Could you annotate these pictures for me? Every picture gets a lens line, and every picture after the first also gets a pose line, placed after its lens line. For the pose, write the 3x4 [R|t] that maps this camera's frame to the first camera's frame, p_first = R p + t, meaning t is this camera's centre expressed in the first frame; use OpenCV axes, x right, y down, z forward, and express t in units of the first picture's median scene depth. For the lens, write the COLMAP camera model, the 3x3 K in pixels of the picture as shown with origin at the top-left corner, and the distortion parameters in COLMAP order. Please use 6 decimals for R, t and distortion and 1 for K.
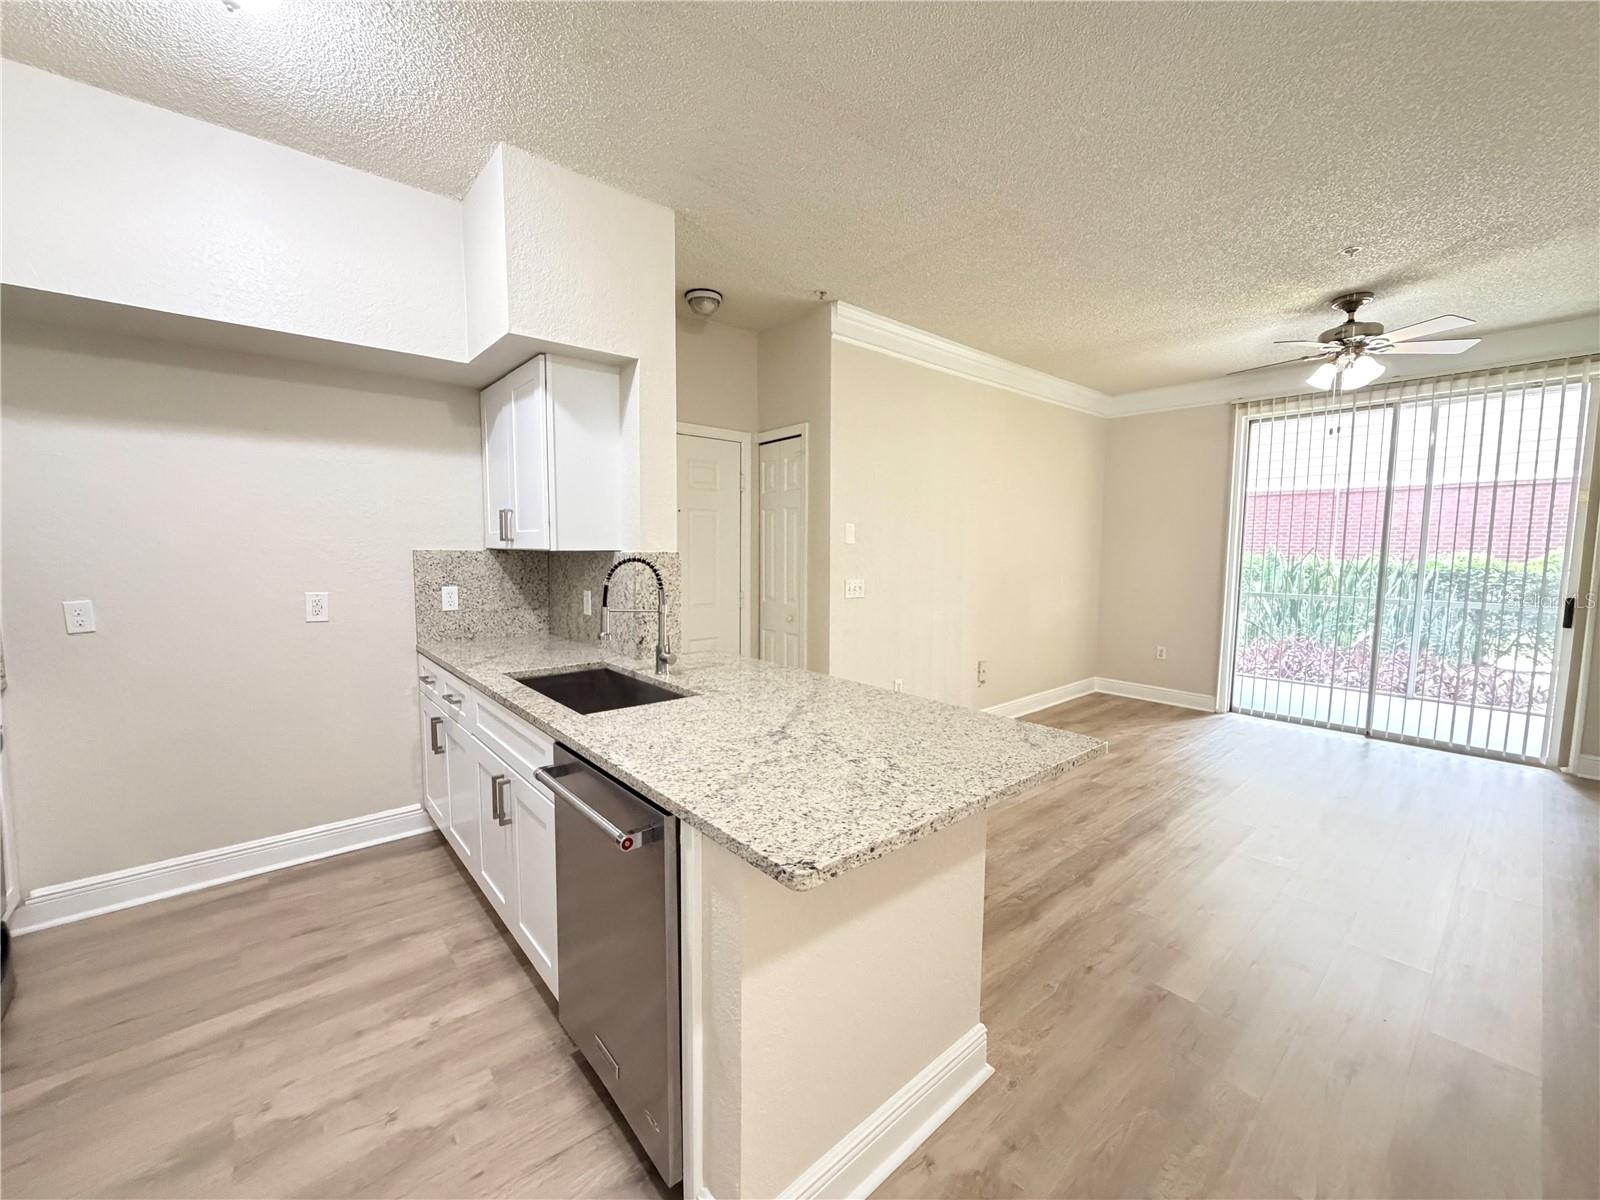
lens RADIAL K [[634.9, 0, 801.3], [0, 634.9, 601.9], [0, 0, 1]] dist [-0.002603, 0.000164]
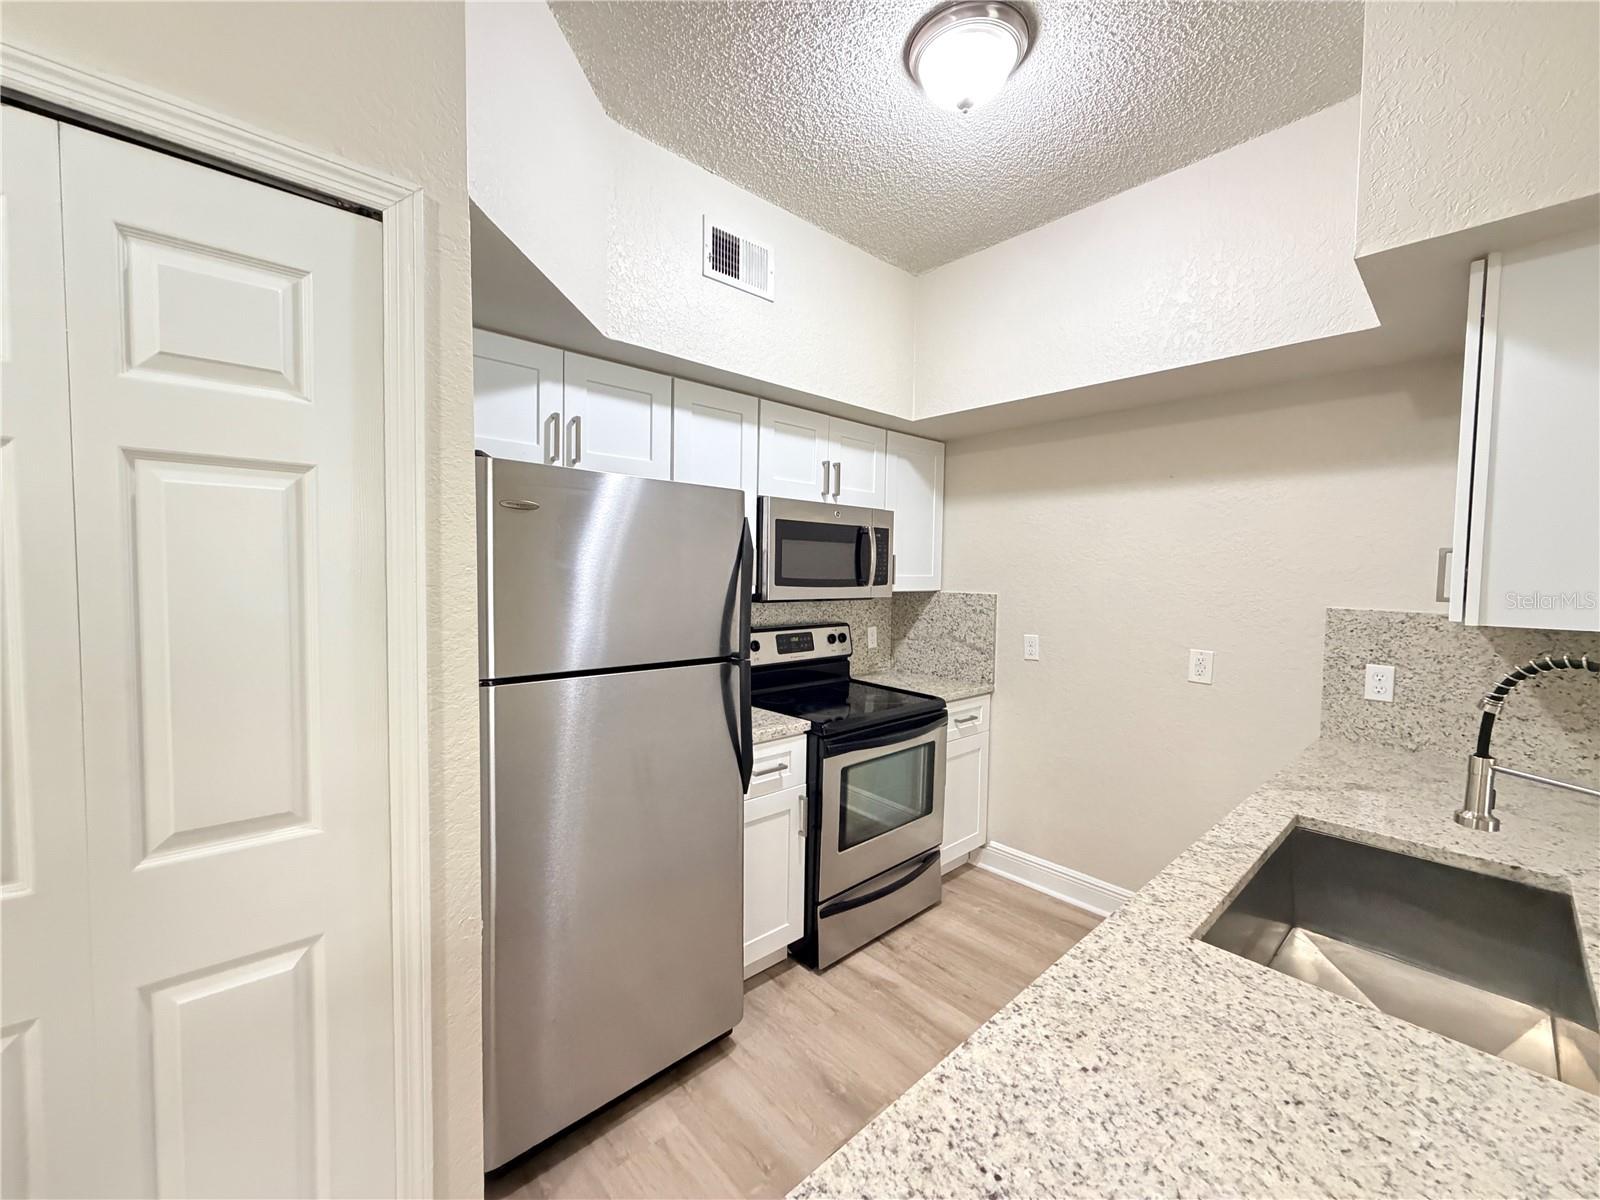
lens RADIAL K [[634.9, 0, 788.8], [0, 634.9, 601.3], [0, 0, 1]] dist [-0.002603, 0.000164]
pose [[0.016788, 0.040897, -0.999022, 0.115839], [-0.104190, 0.993795, 0.038932, -0.059645], [0.994416, 0.103434, 0.020945, 0.408676]]
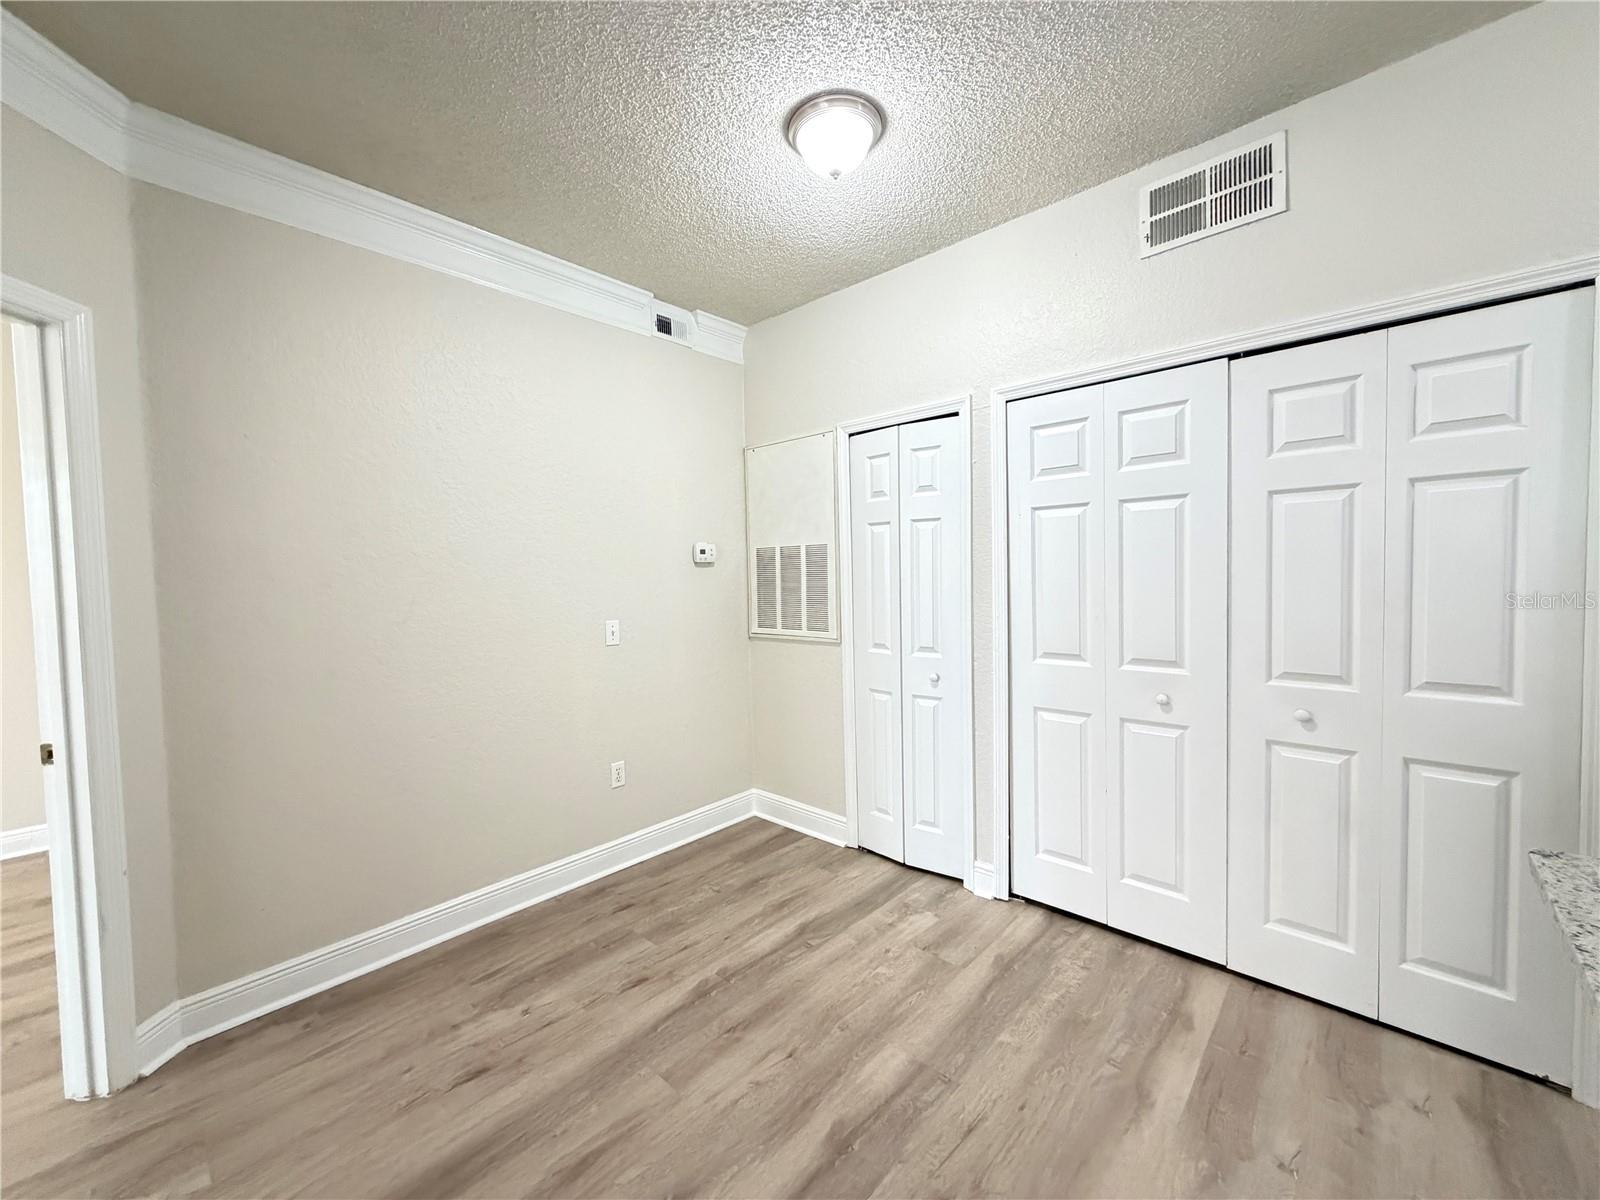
lens RADIAL K [[634.9, 0, 800.3], [0, 634.9, 597.4], [0, 0, 1]] dist [-0.002603, 0.000164]
pose [[-0.993644, 0.019077, -0.110942, 0.479680], [0.004679, 0.991684, 0.128614, -0.055465], [0.112473, 0.127277, -0.985470, 0.651973]]
